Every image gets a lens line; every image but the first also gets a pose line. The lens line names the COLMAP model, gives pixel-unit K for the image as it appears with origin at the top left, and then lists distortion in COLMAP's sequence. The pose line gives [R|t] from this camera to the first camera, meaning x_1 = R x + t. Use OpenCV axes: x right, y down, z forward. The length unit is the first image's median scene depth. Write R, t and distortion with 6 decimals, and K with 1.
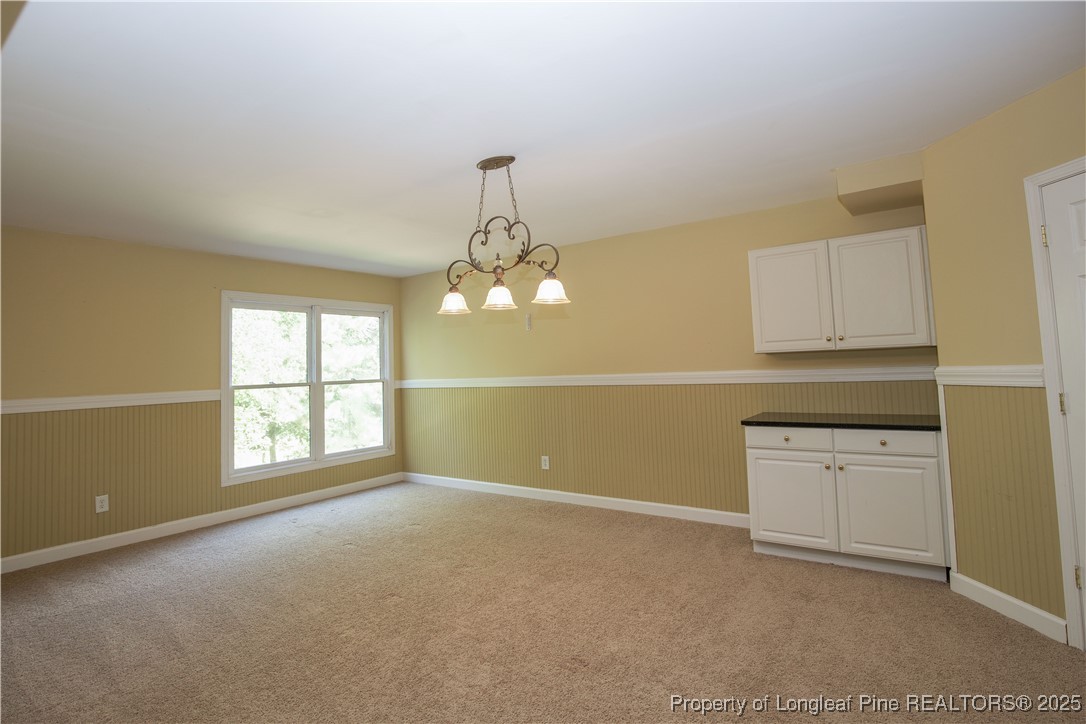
lens RADIAL K [[545.6, 0, 541.3], [0, 545.6, 332.9], [0, 0, 1]] dist [-0.021537, 0.000252]
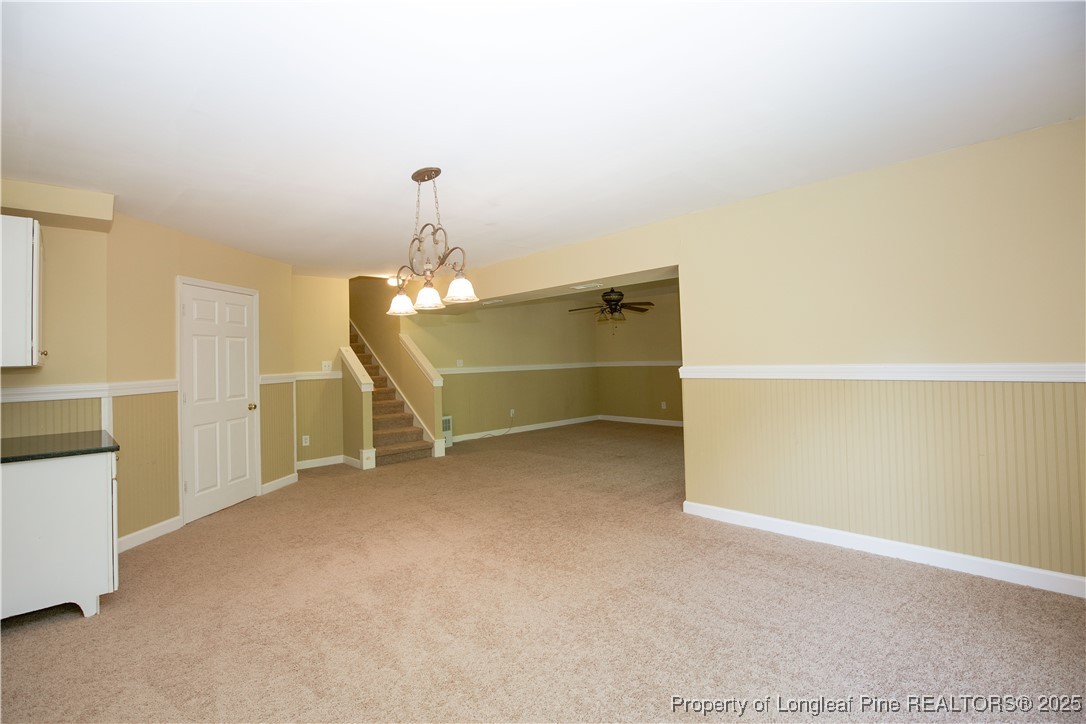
lens RADIAL K [[523.3, 0, 542.0], [0, 523.3, 342.1], [0, 0, 1]] dist [-0.022288, 0.000318]
pose [[-0.980321, 0.072046, 0.183793, -0.474548], [0.053314, 0.993052, -0.104907, 0.144314], [-0.190074, -0.093044, -0.977351, 1.918771]]
